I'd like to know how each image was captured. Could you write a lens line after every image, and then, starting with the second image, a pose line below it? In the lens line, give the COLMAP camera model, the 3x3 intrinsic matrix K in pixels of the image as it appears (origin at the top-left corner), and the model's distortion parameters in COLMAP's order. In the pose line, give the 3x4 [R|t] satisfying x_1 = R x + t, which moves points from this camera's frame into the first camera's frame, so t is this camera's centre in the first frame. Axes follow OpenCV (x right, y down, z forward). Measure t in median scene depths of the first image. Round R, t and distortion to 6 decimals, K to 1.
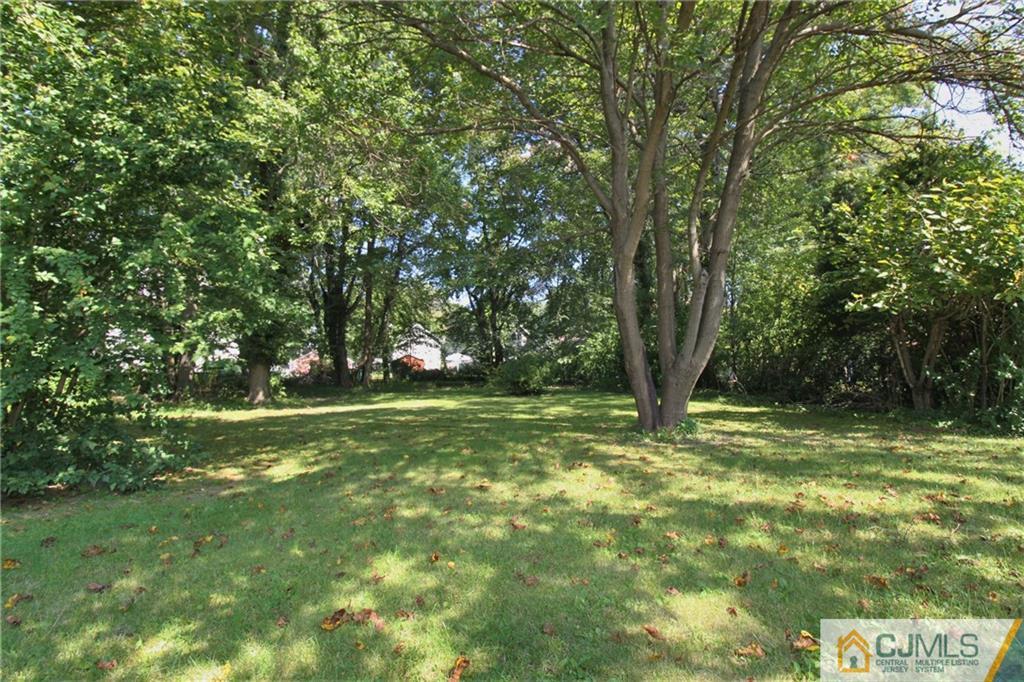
lens RADIAL K [[478.6, 0, 519.4], [0, 478.6, 335.4], [0, 0, 1]] dist [-0.012717, -0.001004]
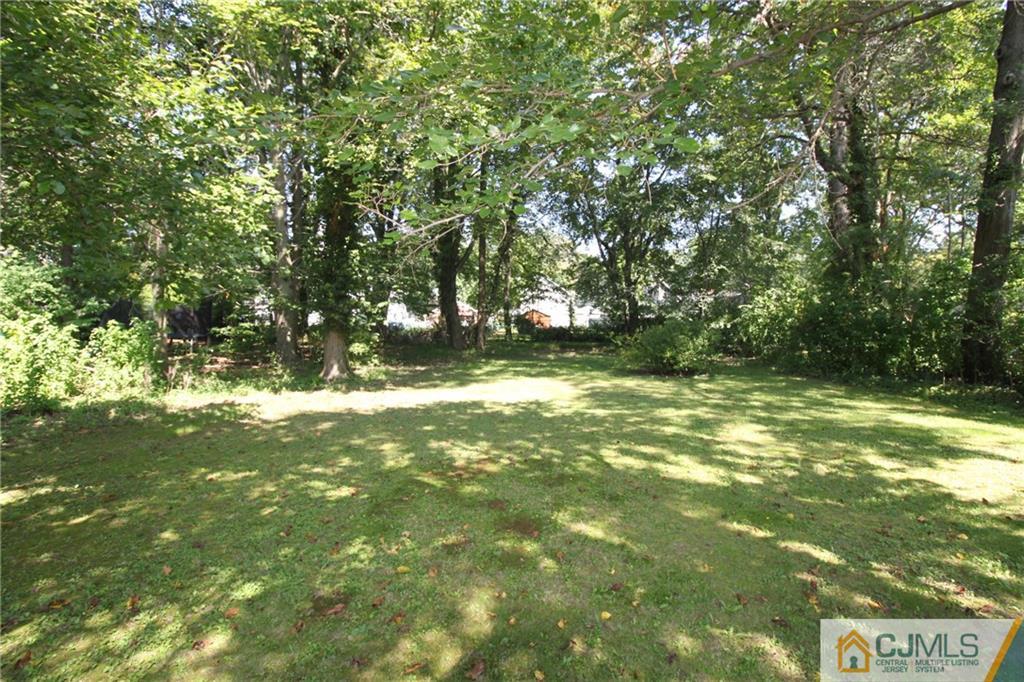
lens RADIAL K [[478.6, 0, 523.1], [0, 478.6, 339.3], [0, 0, 1]] dist [-0.012717, -0.001004]
pose [[0.965231, 0.027094, -0.259989, -0.009024], [0.001178, 0.994153, 0.107976, -0.005161], [0.261394, -0.104528, 0.959556, 0.121770]]
